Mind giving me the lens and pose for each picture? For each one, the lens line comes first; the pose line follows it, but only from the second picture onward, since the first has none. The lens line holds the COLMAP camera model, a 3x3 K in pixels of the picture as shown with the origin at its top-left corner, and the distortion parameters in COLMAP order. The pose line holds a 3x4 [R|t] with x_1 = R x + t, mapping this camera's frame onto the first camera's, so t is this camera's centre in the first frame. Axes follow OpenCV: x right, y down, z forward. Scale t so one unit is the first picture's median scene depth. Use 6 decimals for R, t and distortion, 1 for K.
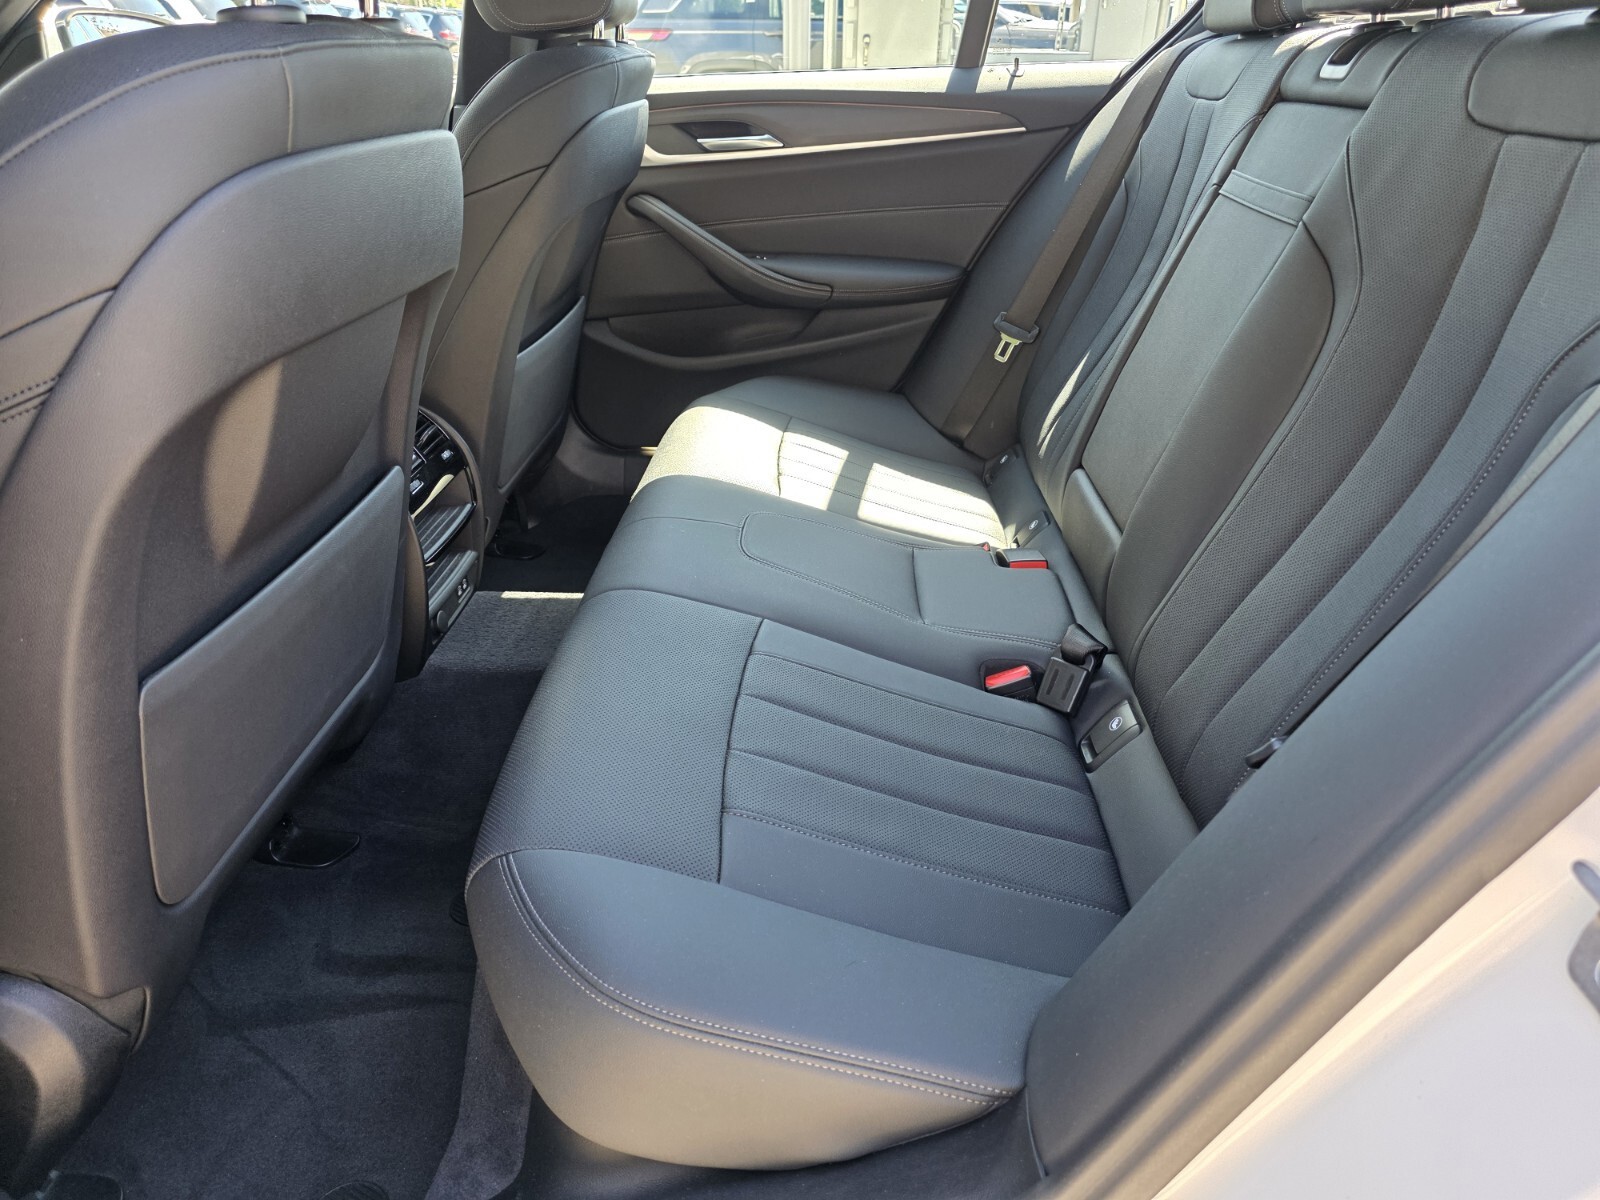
lens RADIAL K [[1091.1, 0, 786.4], [0, 1091.1, 596.0], [0, 0, 1]] dist [0.055774, -0.061296]
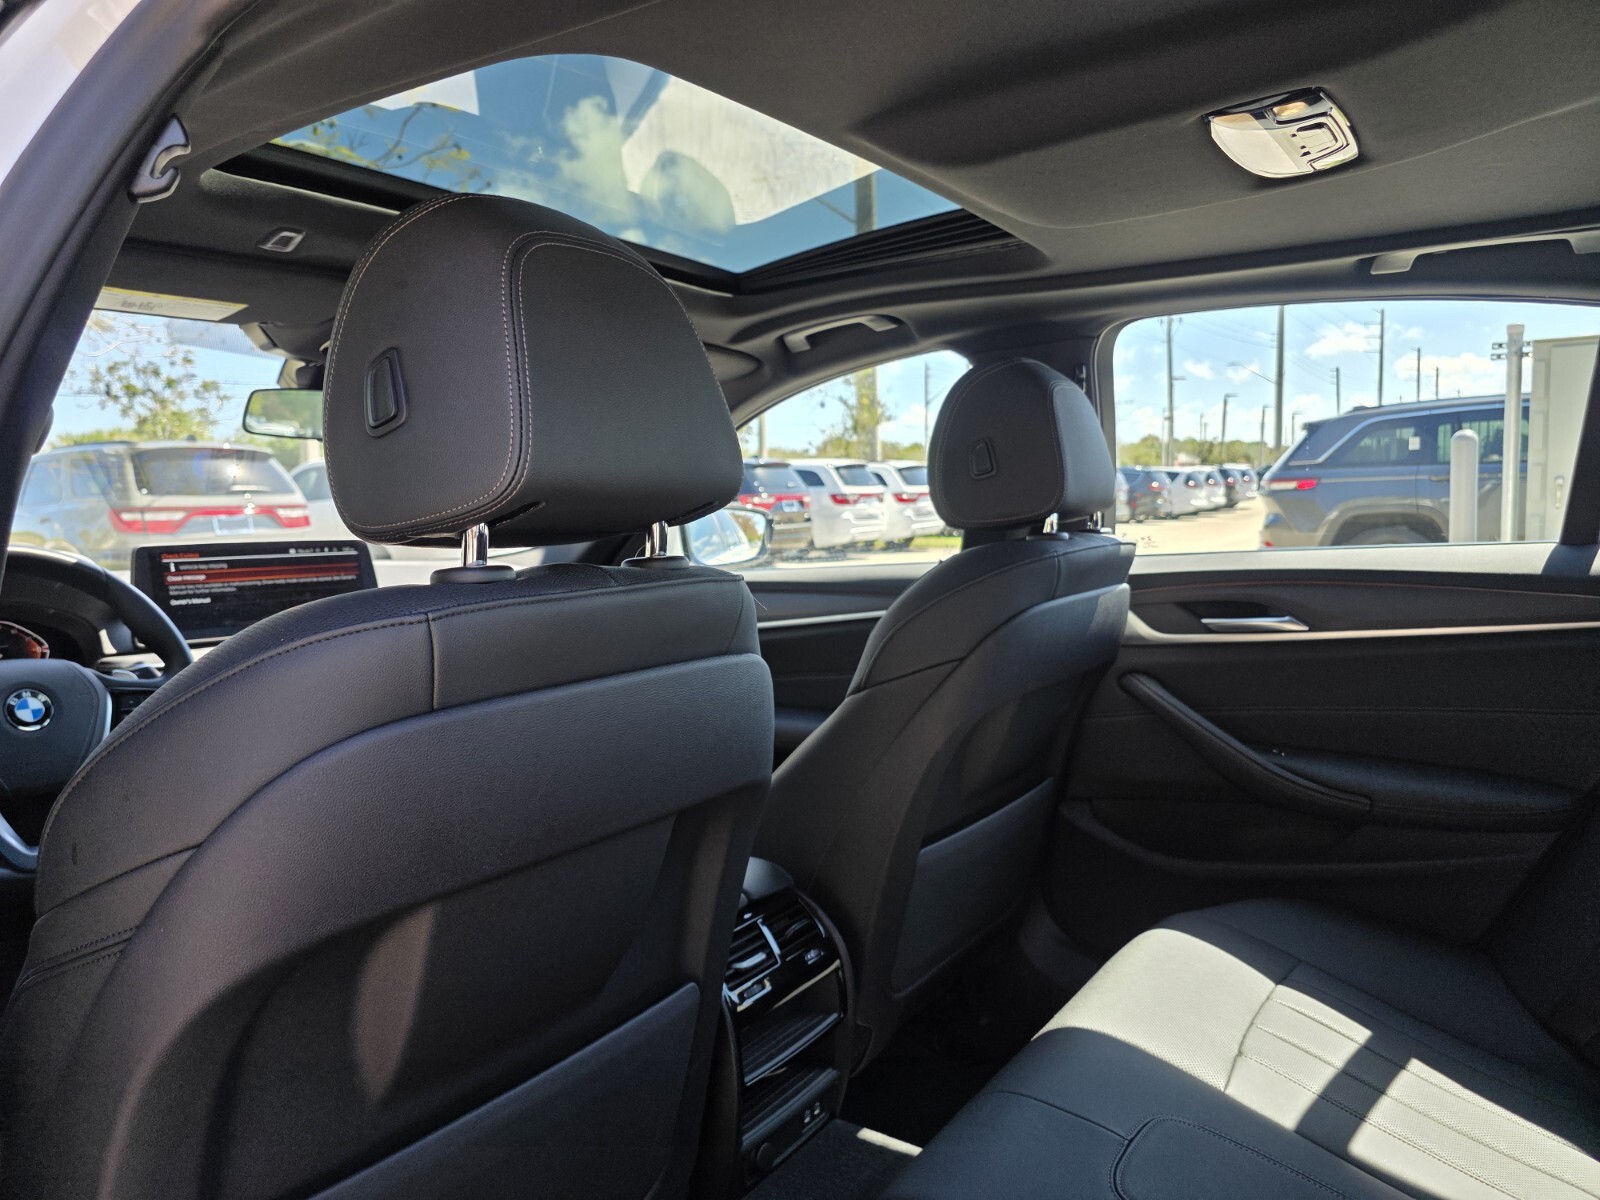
lens RADIAL K [[1091.1, 0, 786.4], [0, 1091.1, 596.0], [0, 0, 1]] dist [0.055774, -0.061296]
pose [[0.839074, 0.016976, -0.543753, 0.142661], [-0.211591, 0.930998, -0.297443, -0.118523], [0.501183, 0.364630, 0.784768, 0.158211]]
